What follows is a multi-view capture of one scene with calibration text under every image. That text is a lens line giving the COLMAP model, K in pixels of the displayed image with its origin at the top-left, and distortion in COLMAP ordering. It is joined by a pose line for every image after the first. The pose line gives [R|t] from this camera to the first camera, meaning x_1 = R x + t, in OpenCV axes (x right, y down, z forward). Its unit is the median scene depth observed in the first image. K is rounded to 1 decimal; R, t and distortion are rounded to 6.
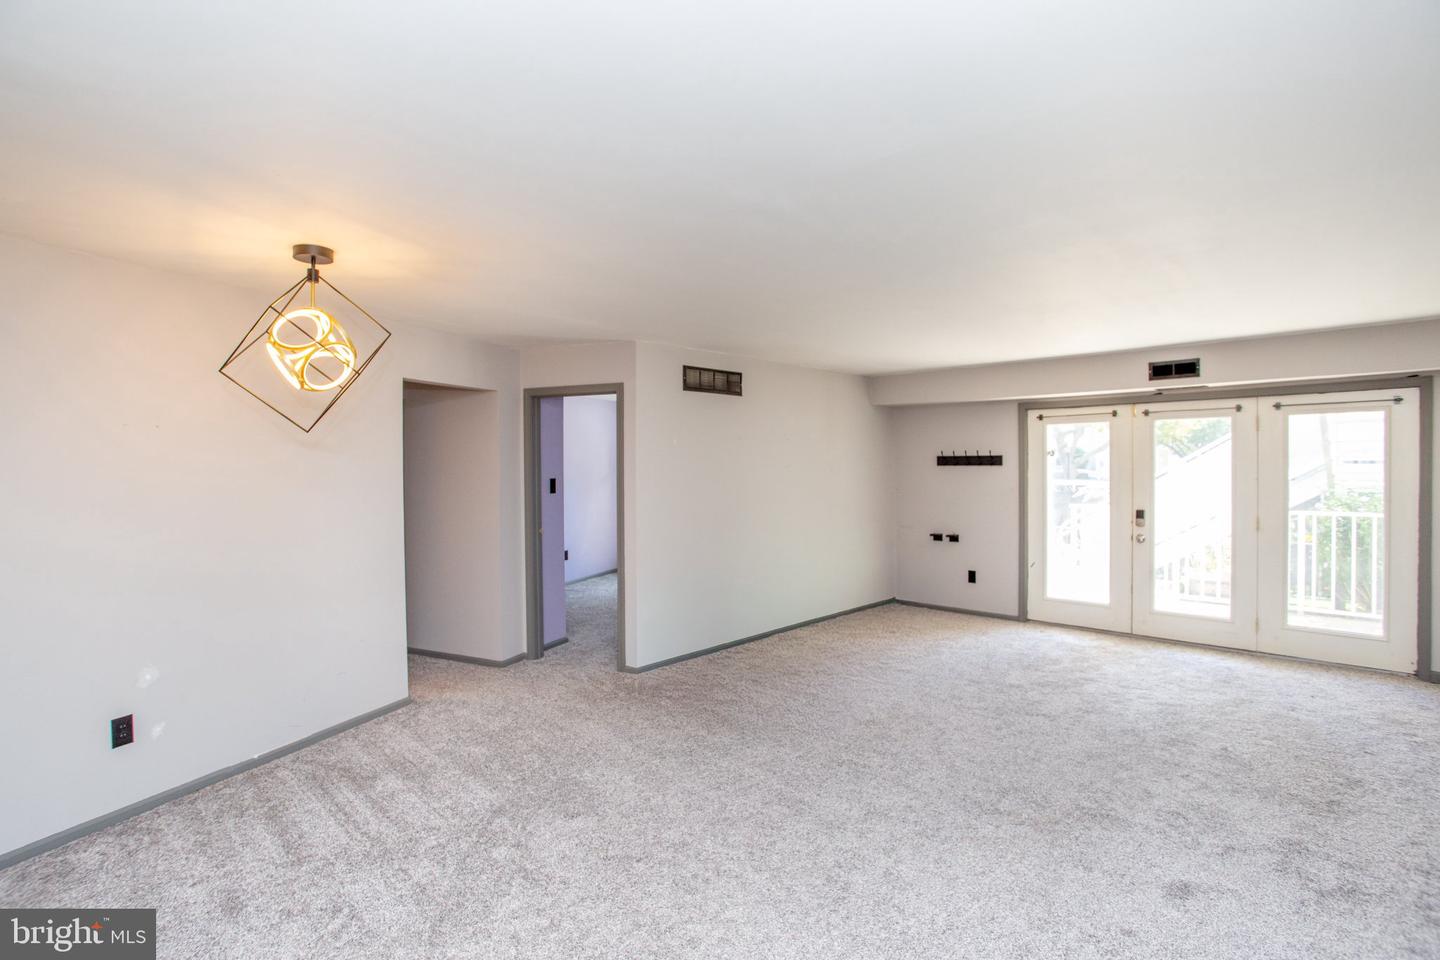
lens RADIAL K [[702.9, 0, 710.3], [0, 702.9, 474.5], [0, 0, 1]] dist [-0.079476, 0.032779]
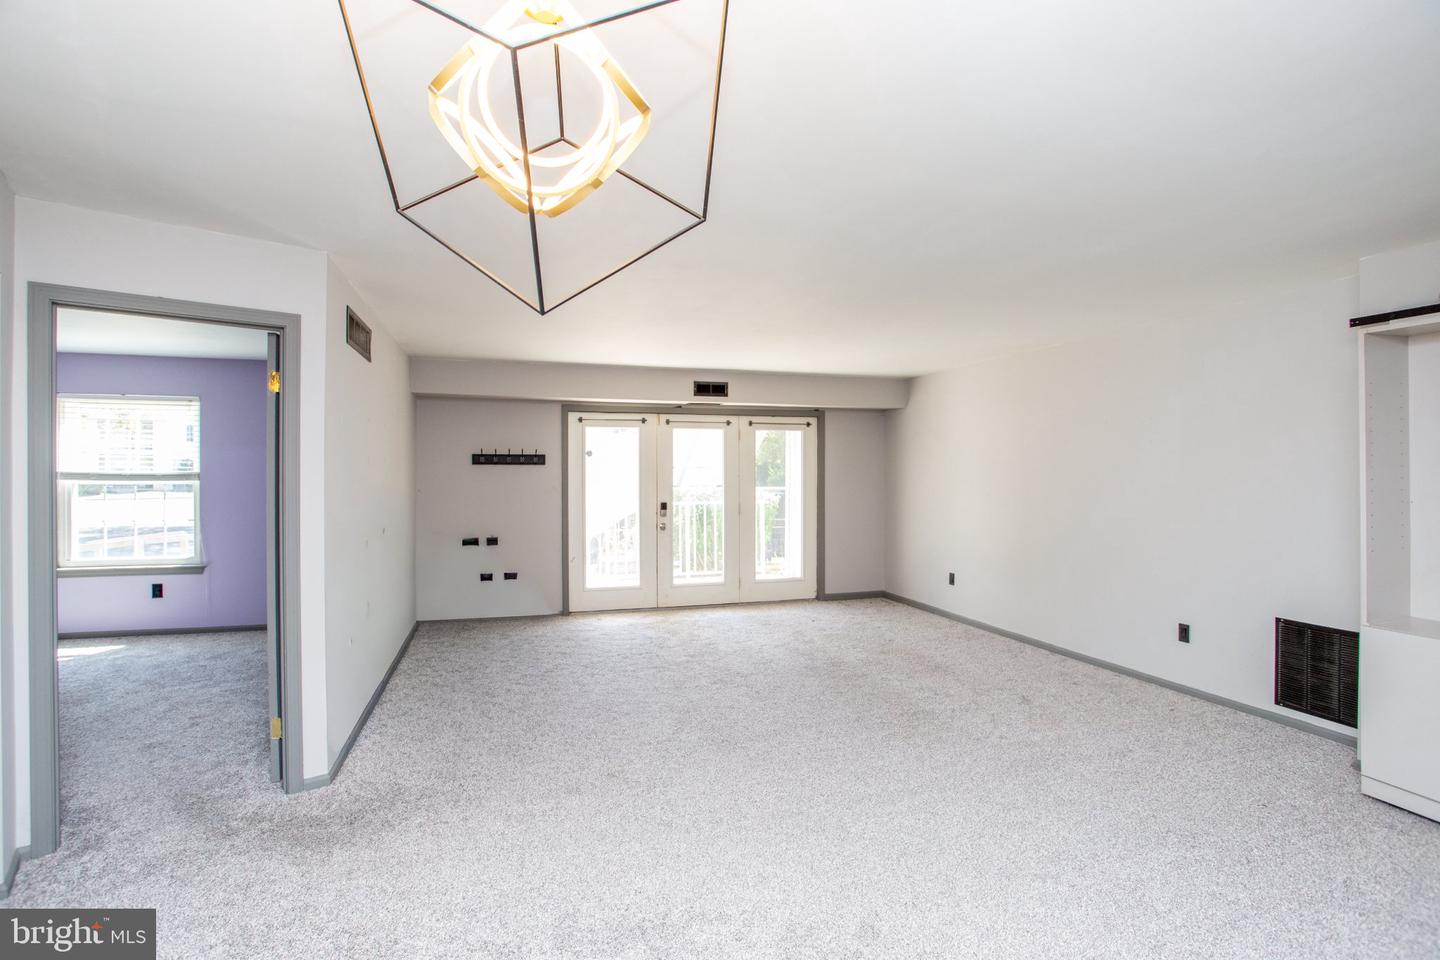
lens RADIAL K [[702.9, 0, 710.3], [0, 702.9, 474.5], [0, 0, 1]] dist [-0.079476, 0.032779]
pose [[0.462990, 0.003208, 0.886357, -0.425545], [0.008539, 0.999931, -0.008079, 0.013528], [-0.886322, 0.011309, 0.462931, 0.361125]]
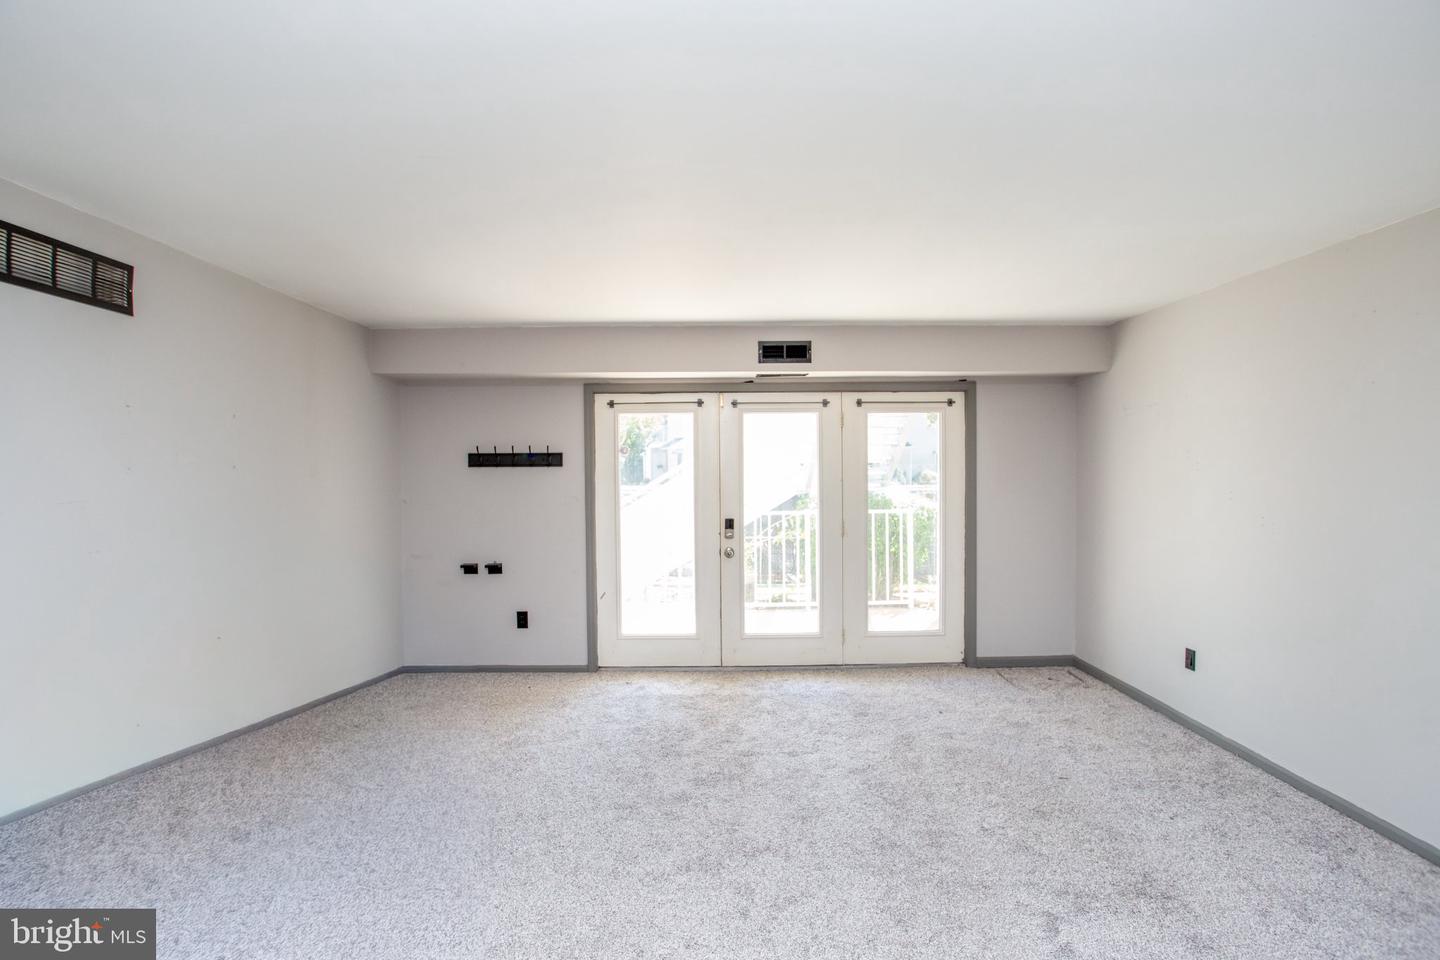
lens RADIAL K [[702.9, 0, 710.3], [0, 702.9, 474.5], [0, 0, 1]] dist [-0.079476, 0.032779]
pose [[0.695919, -0.005732, 0.718097, -0.009475], [0.011270, 0.999932, -0.002941, -0.000113], [-0.718032, 0.010139, 0.695937, 0.416486]]
